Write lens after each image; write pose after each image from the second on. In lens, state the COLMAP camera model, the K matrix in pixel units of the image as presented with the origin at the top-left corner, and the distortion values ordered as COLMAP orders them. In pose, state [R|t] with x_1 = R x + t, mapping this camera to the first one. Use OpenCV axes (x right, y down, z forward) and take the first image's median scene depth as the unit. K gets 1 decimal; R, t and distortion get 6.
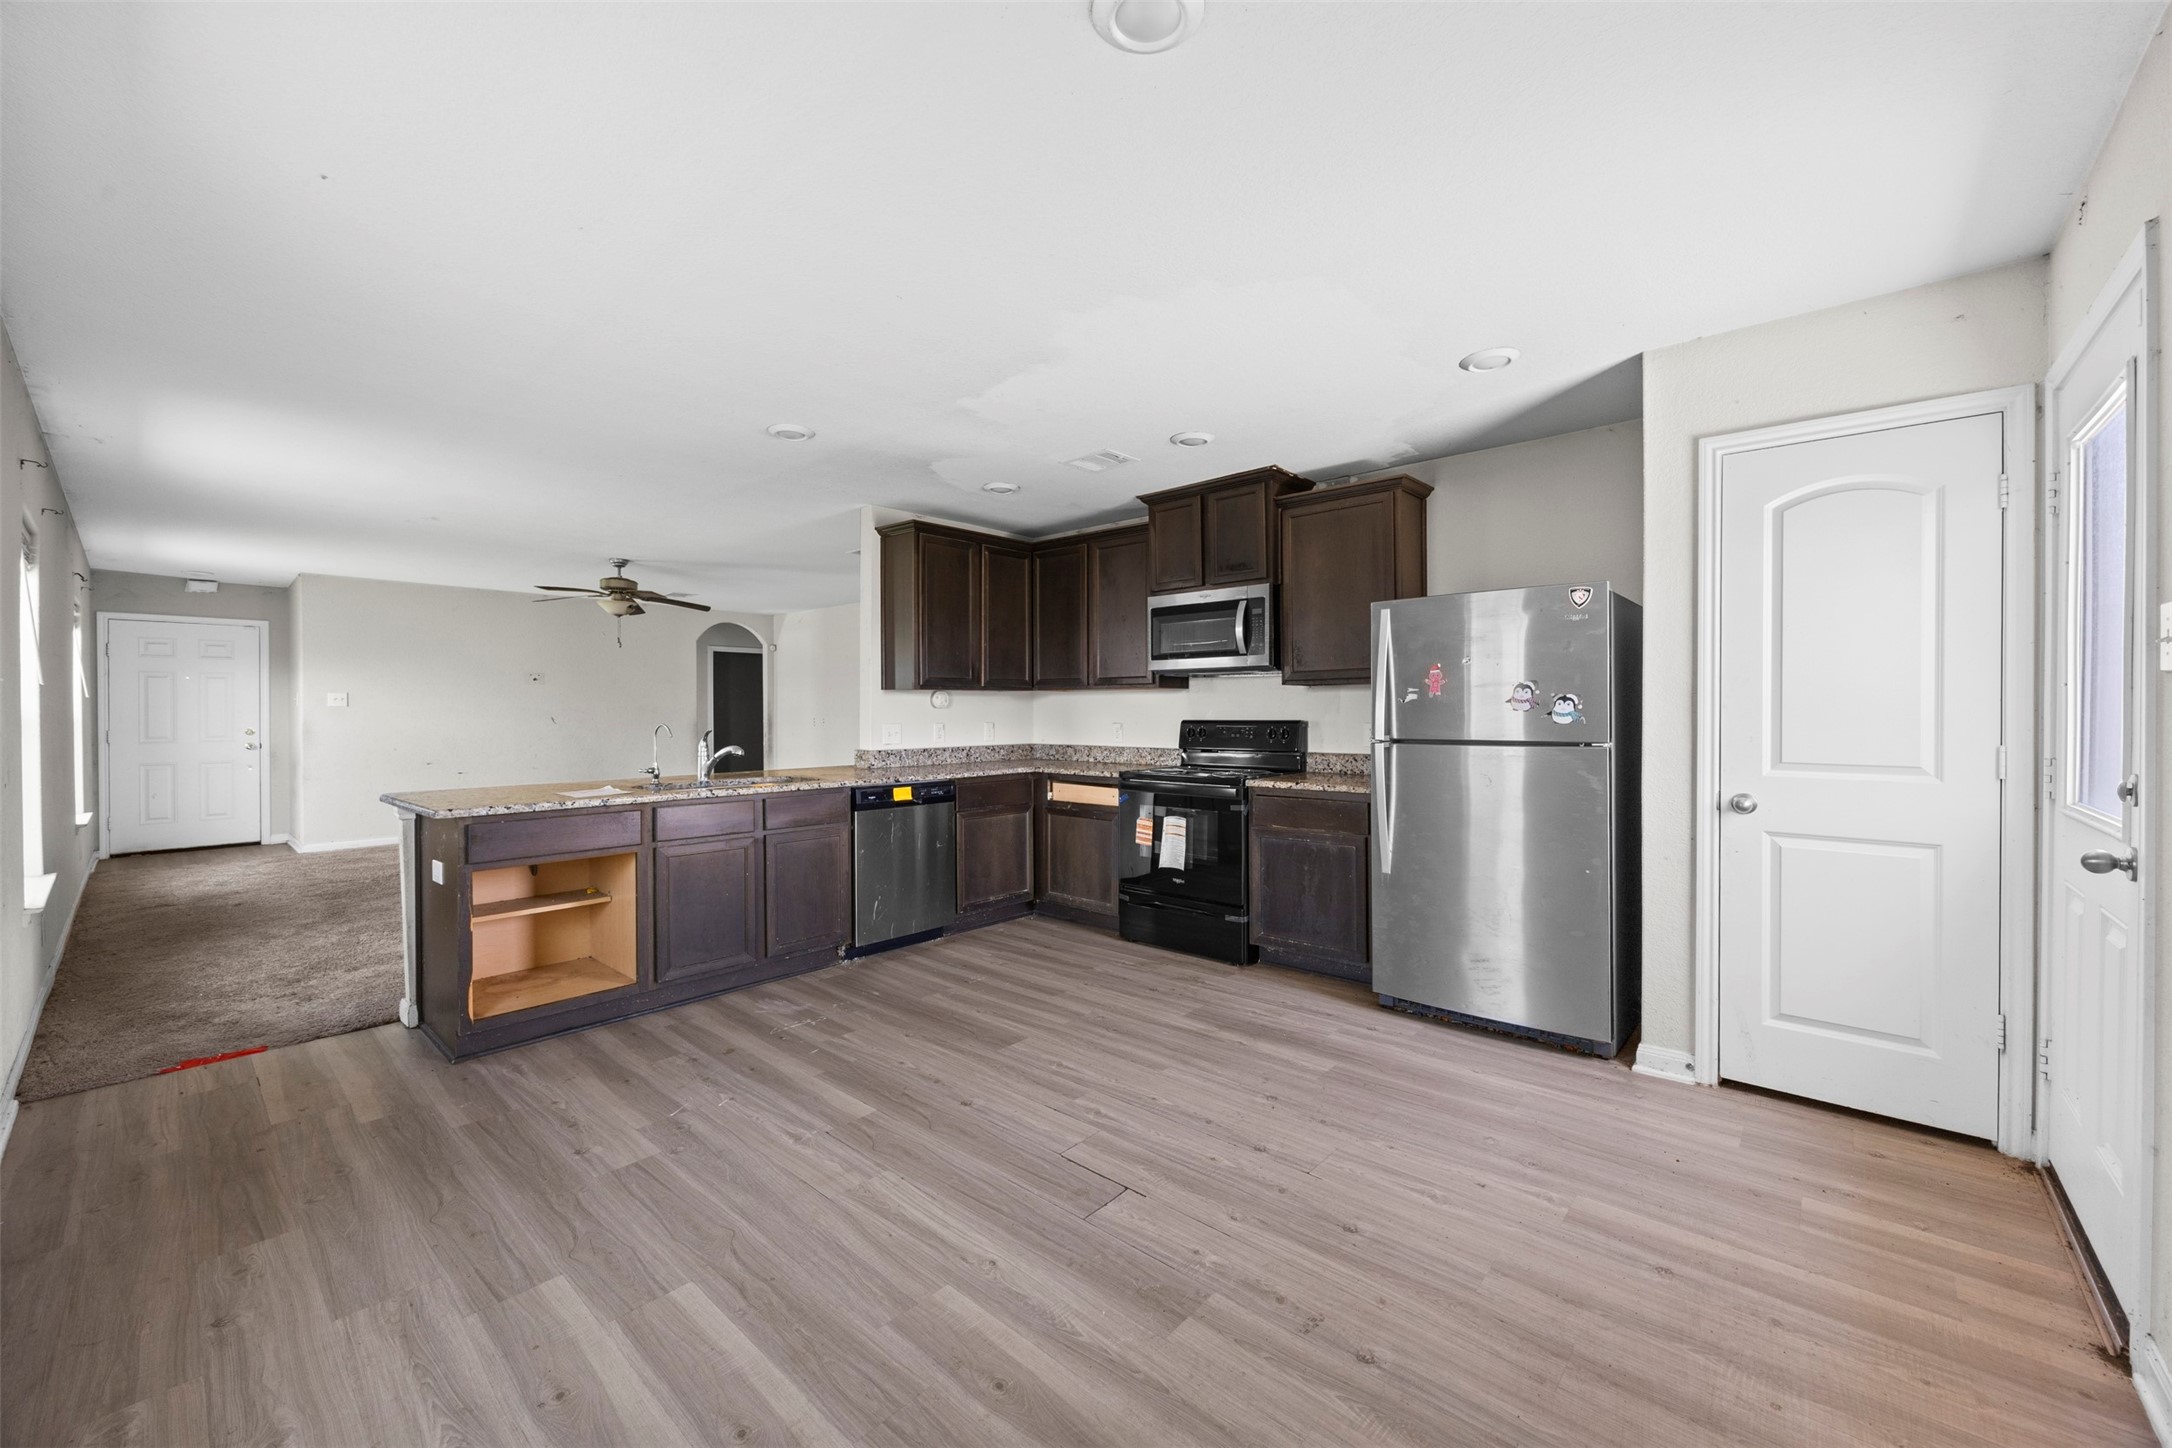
lens RADIAL K [[837.3, 0, 1124.9], [0, 837.3, 719.5], [0, 0, 1]] dist [-0.001643, 0.000186]
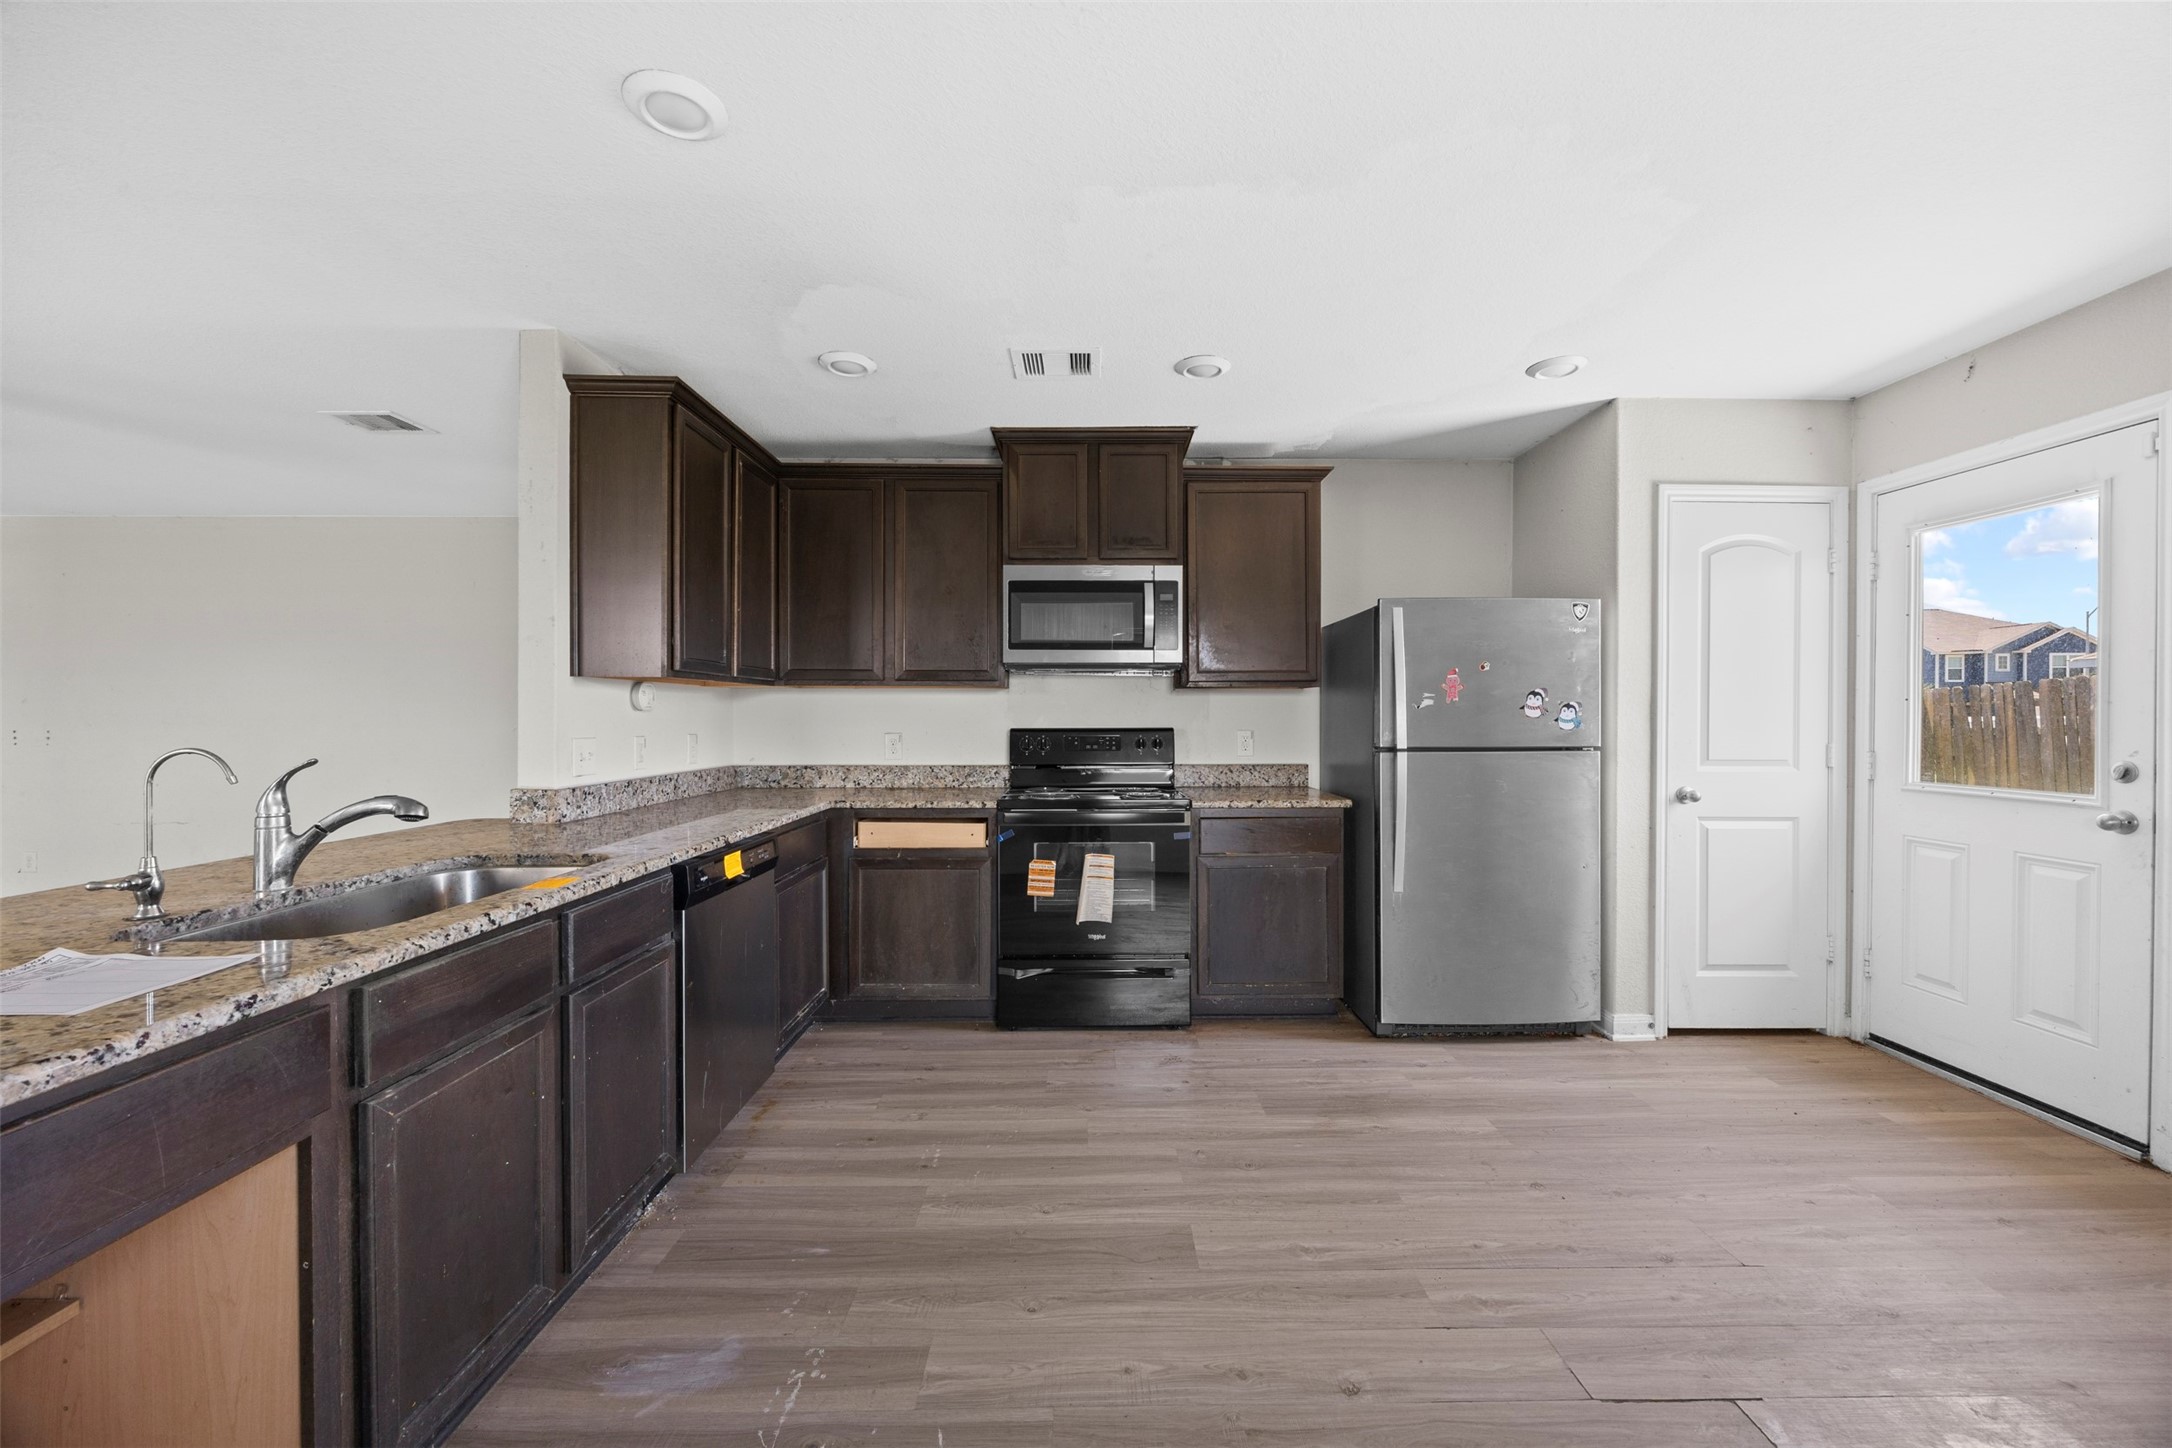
lens RADIAL K [[826.4, 0, 1086.0], [0, 826.4, 724.0], [0, 0, 1]] dist [0.000692, -0.000064]
pose [[0.756366, -0.002105, 0.654146, -0.451348], [0.004462, 0.999988, -0.001941, -0.001969], [-0.654134, 0.004386, 0.756366, 0.439139]]
